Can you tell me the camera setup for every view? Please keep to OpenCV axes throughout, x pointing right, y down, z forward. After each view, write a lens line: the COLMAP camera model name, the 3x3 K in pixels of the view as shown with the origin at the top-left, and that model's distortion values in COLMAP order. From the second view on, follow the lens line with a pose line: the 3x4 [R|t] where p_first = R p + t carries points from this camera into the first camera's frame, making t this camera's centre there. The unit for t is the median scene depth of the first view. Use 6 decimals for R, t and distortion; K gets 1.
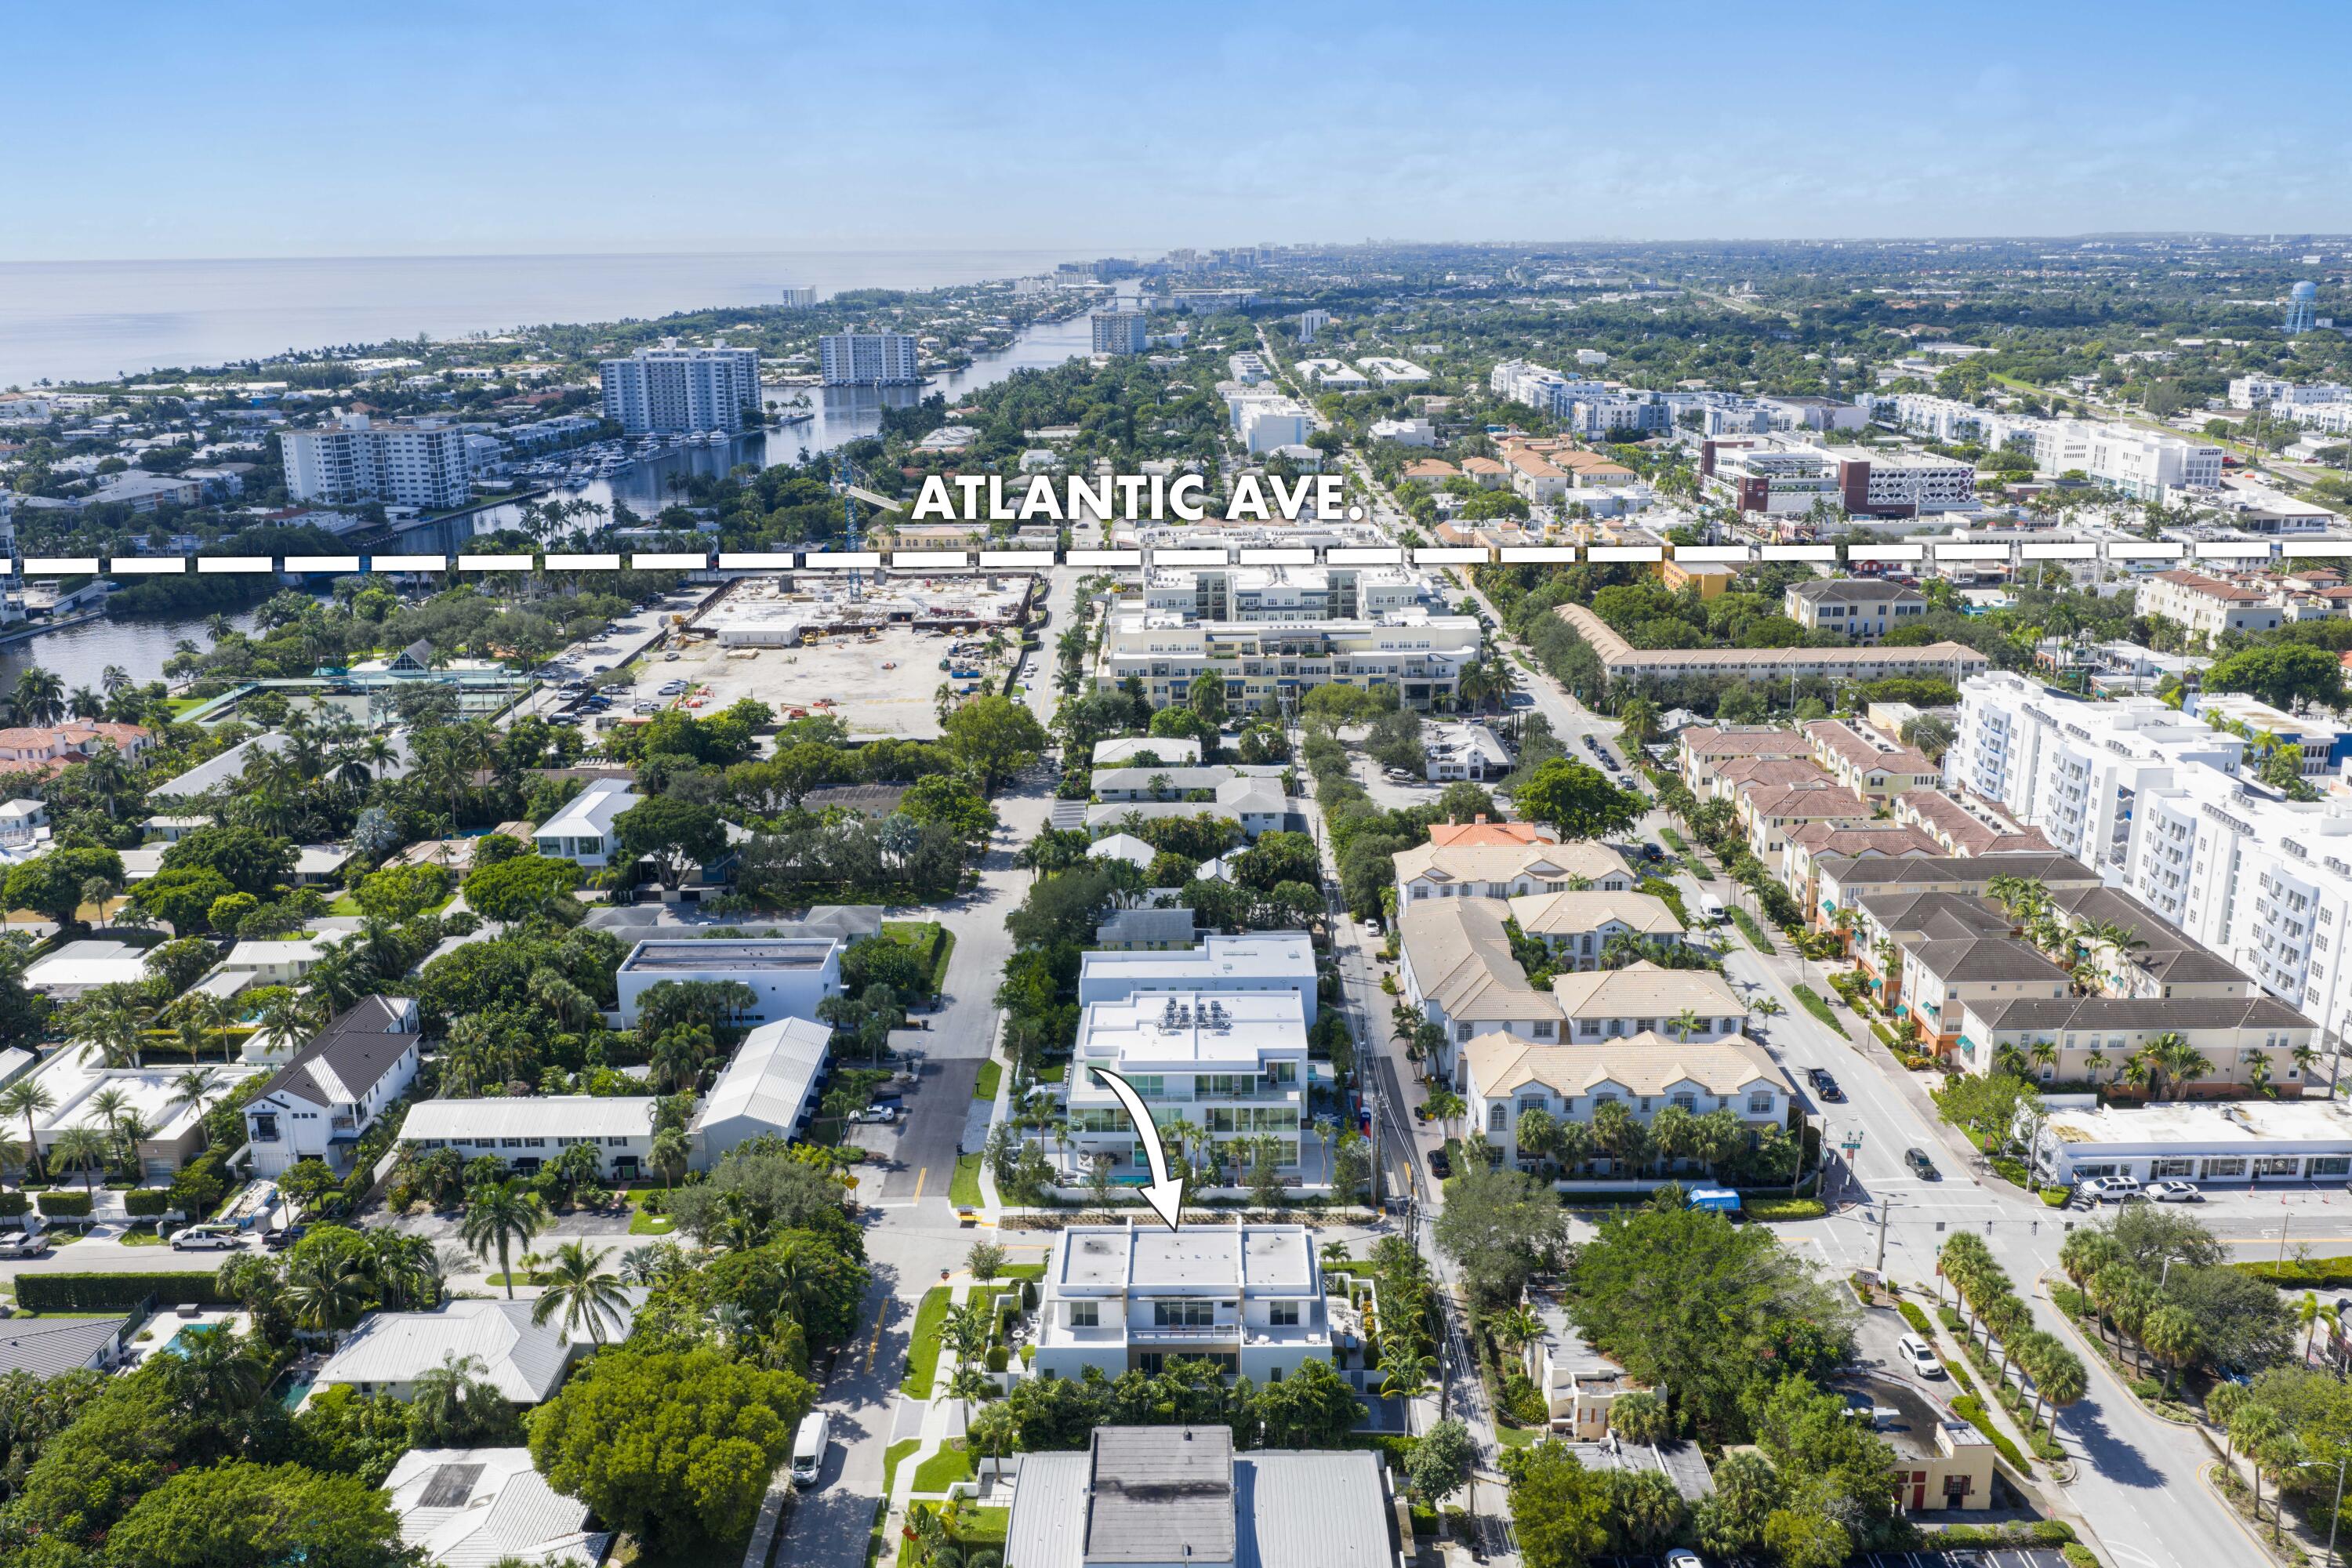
lens RADIAL K [[1937.2, 0, 1176.0], [0, 1937.2, 784.0], [0, 0, 1]] dist [0.051015, -0.173371]
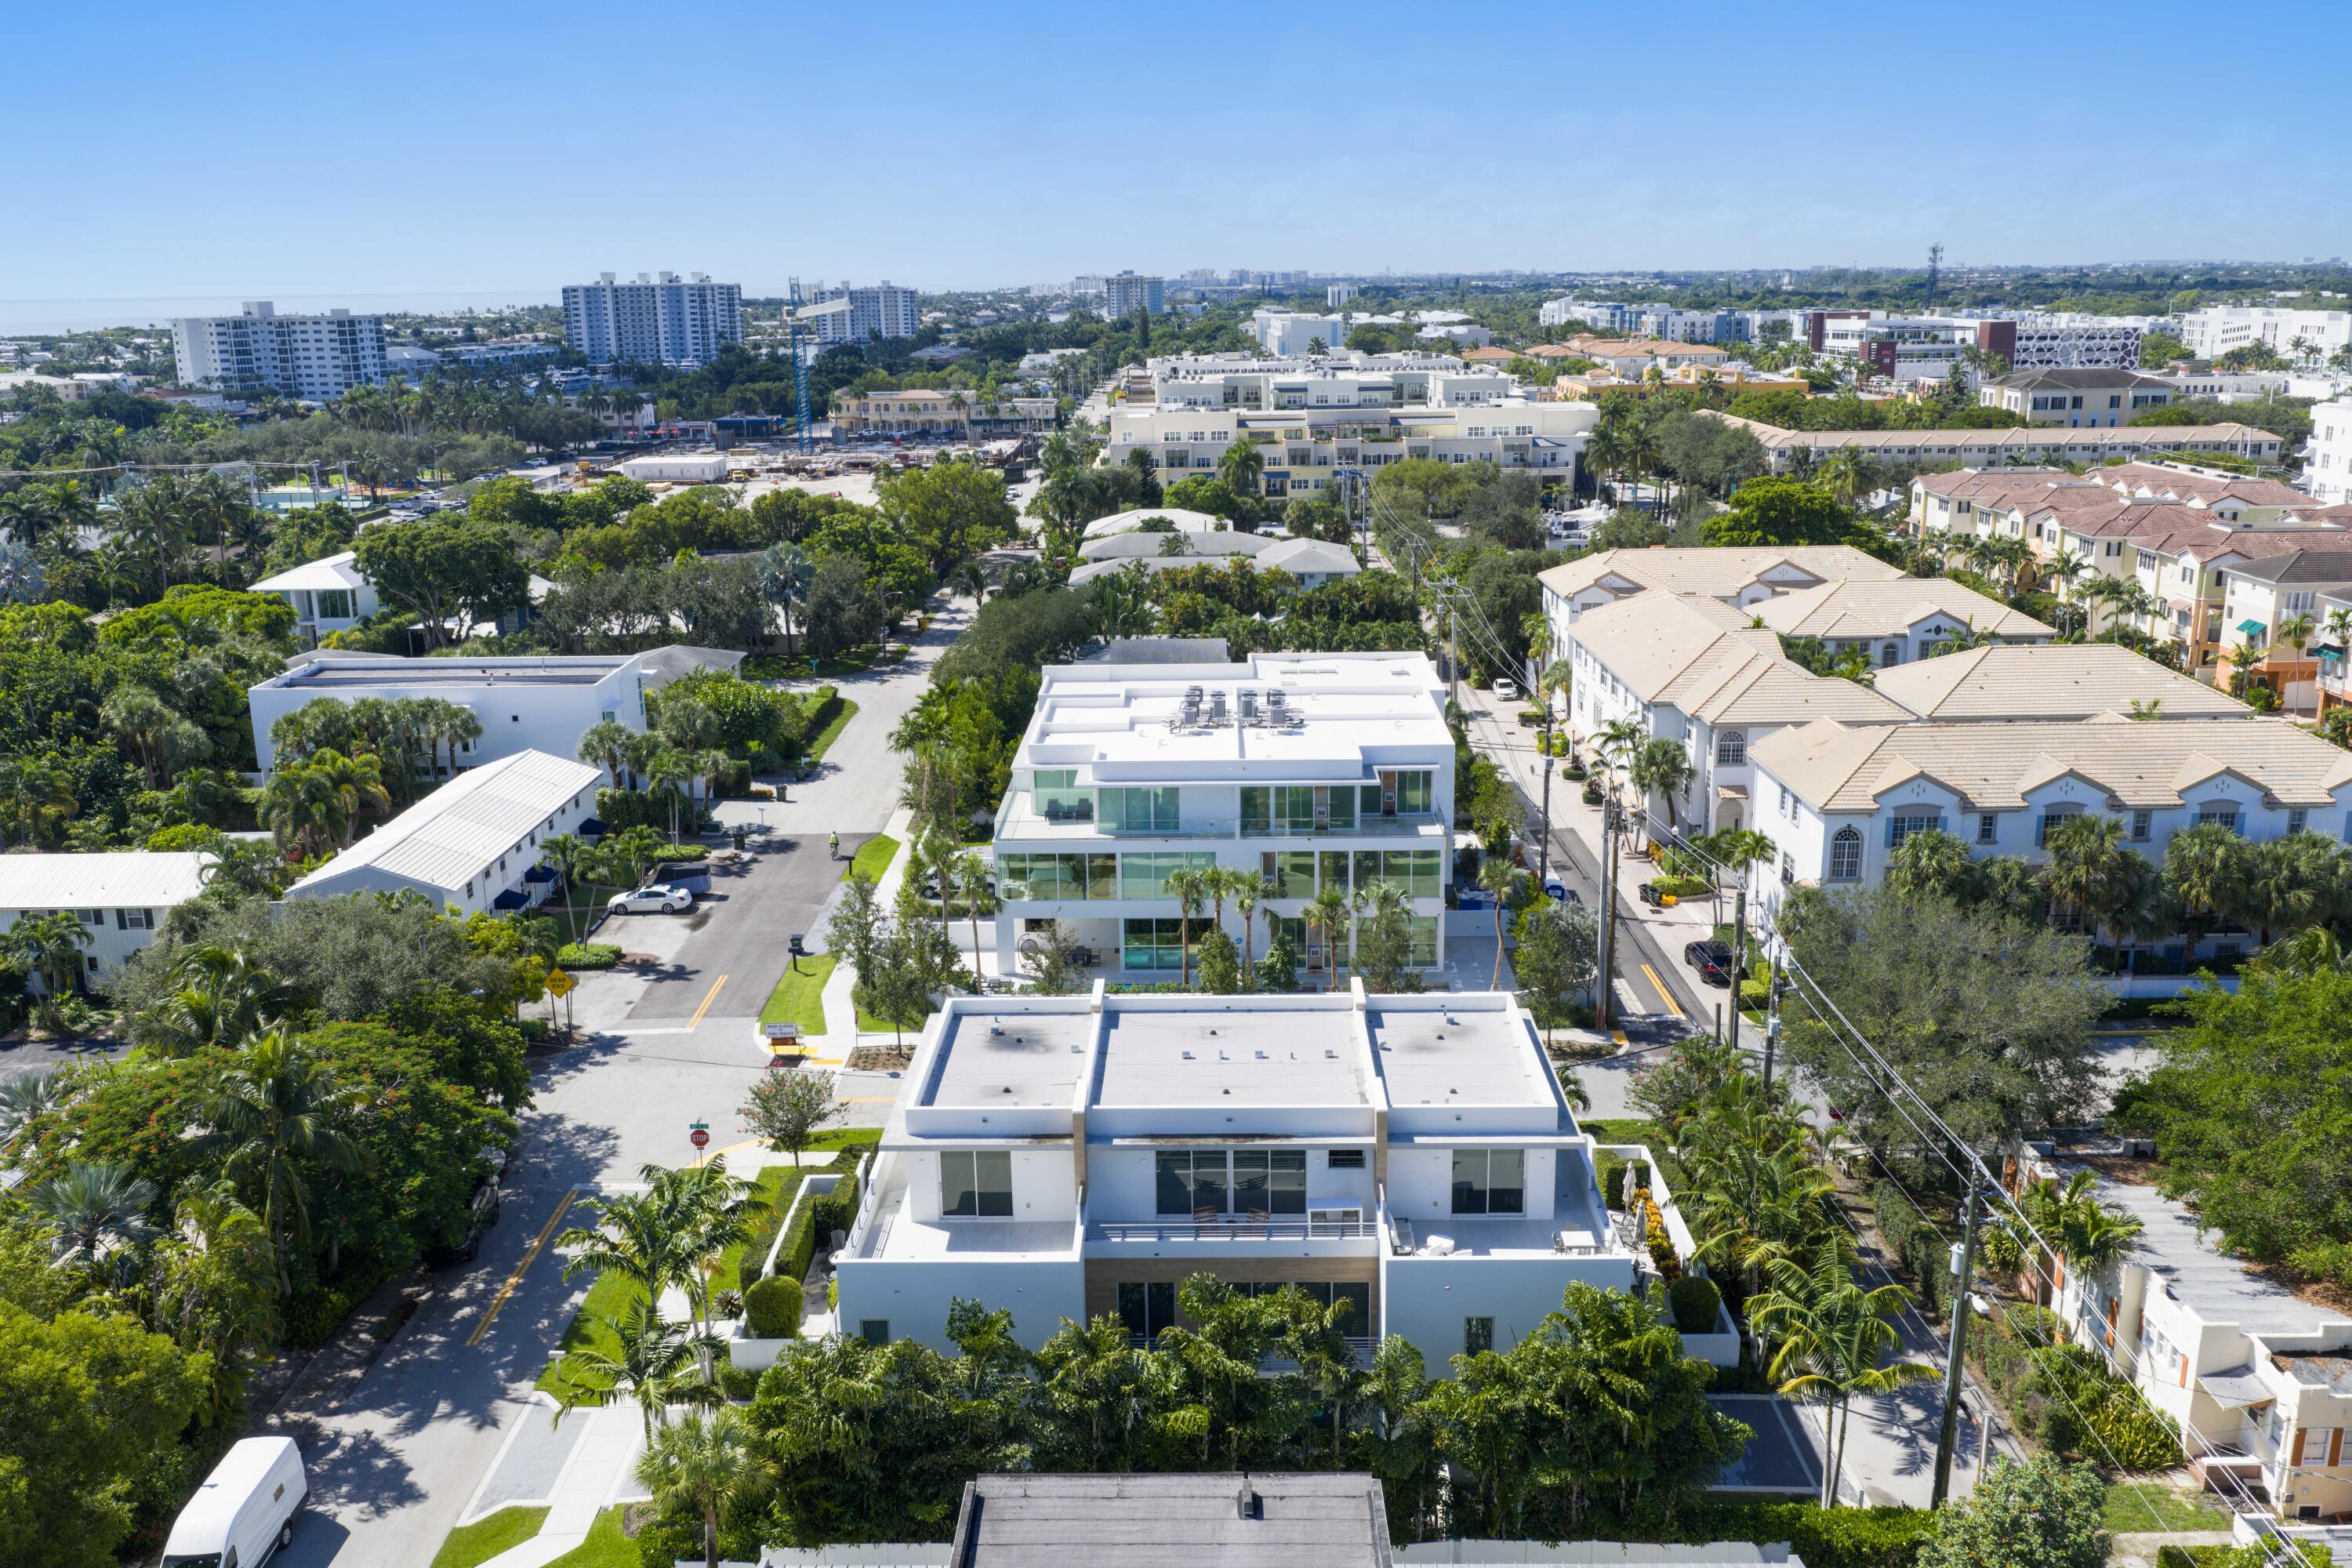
lens RADIAL K [[1937.9, 0, 1176.0], [0, 1937.9, 784.0], [0, 0, 1]] dist [0.005592, -0.009877]
pose [[0.999950, -0.001455, -0.009869, -0.002467], [0.001269, 0.999821, -0.018884, 0.164789], [0.009895, 0.018871, 0.999773, 0.502856]]
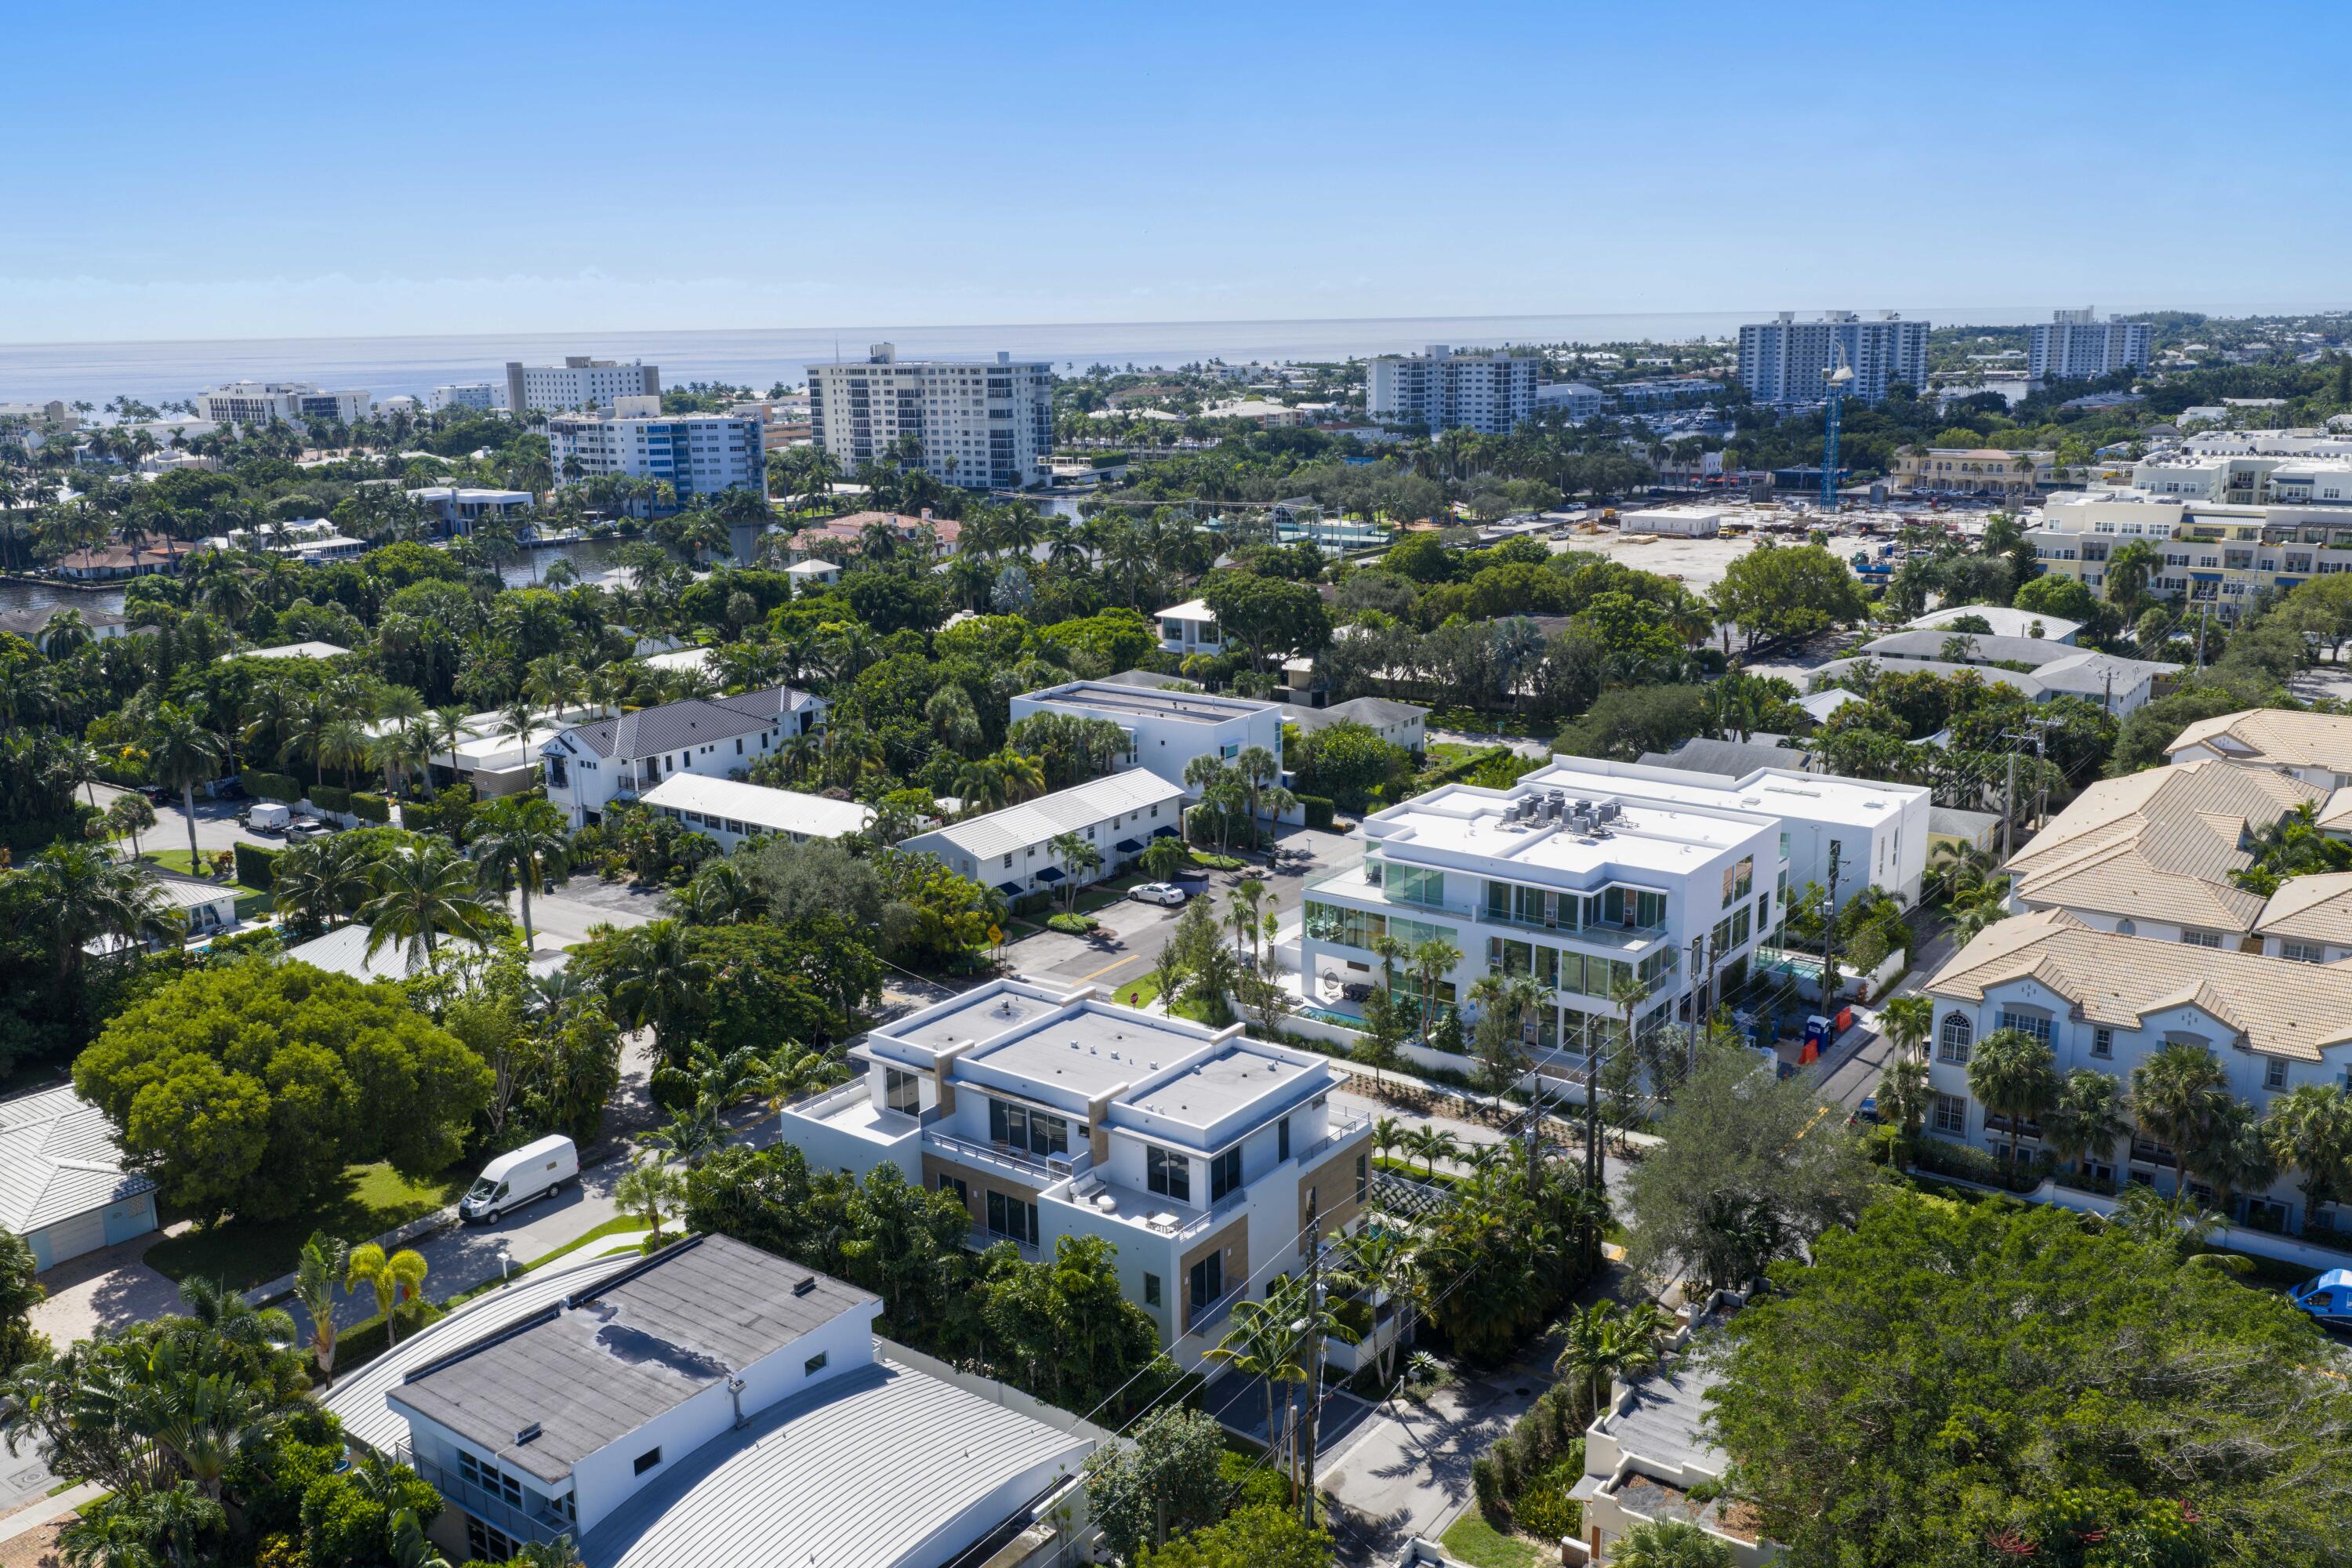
lens RADIAL K [[1937.9, 0, 1176.0], [0, 1937.9, 784.0], [0, 0, 1]] dist [0.005592, -0.009877]
pose [[0.803850, 0.135449, -0.579205, 0.293902], [-0.151921, 0.988185, 0.020247, 0.127032], [0.575104, 0.071718, 0.814930, 0.456811]]
